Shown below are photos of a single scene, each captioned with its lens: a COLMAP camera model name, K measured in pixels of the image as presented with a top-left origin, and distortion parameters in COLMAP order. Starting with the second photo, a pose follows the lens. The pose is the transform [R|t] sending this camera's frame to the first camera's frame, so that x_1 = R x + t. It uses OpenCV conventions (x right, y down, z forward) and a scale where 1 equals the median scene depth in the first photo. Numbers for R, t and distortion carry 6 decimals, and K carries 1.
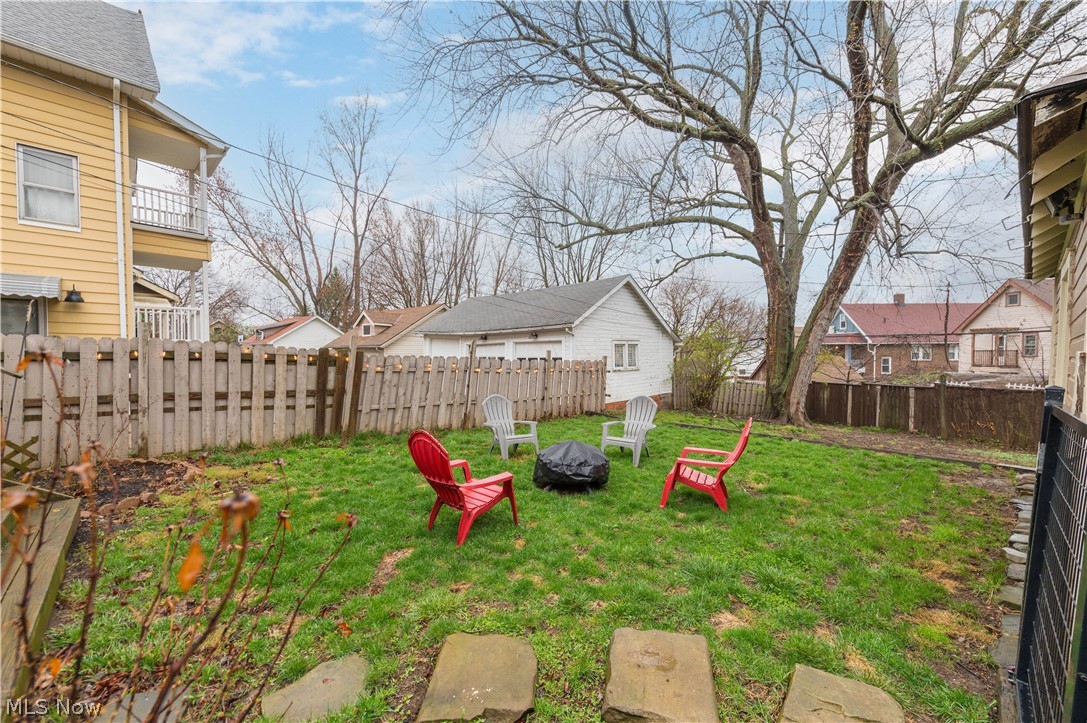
lens RADIAL K [[426.8, 0, 545.5], [0, 426.8, 360.0], [0, 0, 1]] dist [0.001771, 0.000255]
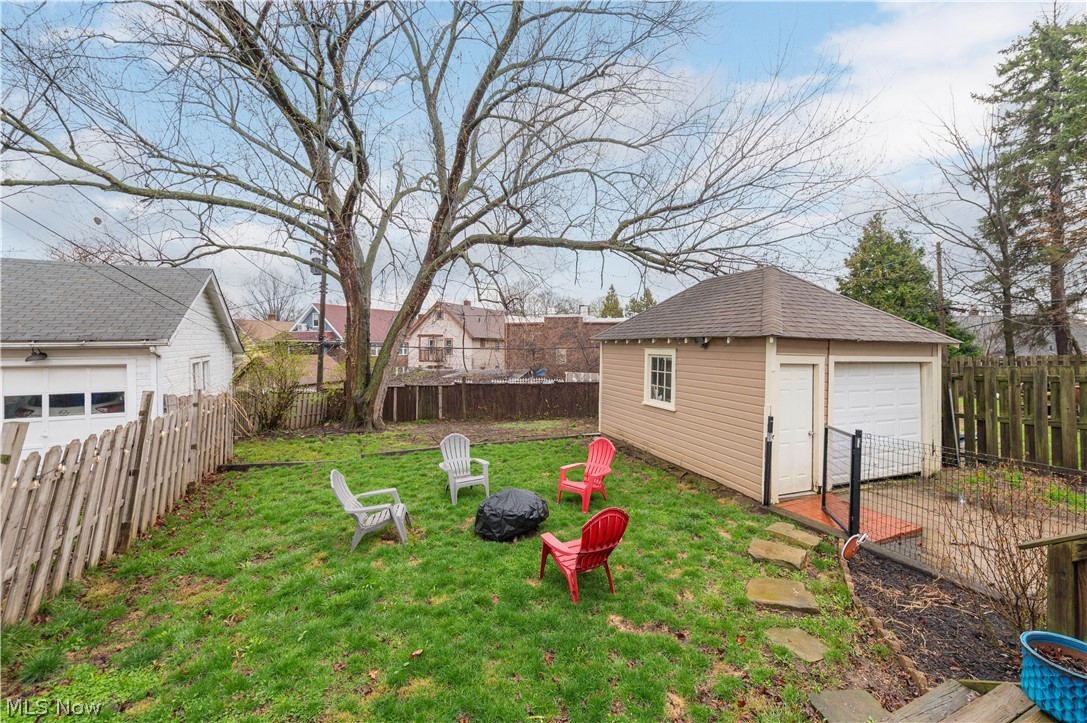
lens RADIAL K [[426.8, 0, 578.4], [0, 426.8, 348.6], [0, 0, 1]] dist [0.001771, 0.000255]
pose [[0.350365, -0.003632, 0.936606, -0.231232], [0.010826, 0.999941, -0.000172, -0.044734], [-0.936551, 0.010200, 0.350384, 0.110086]]
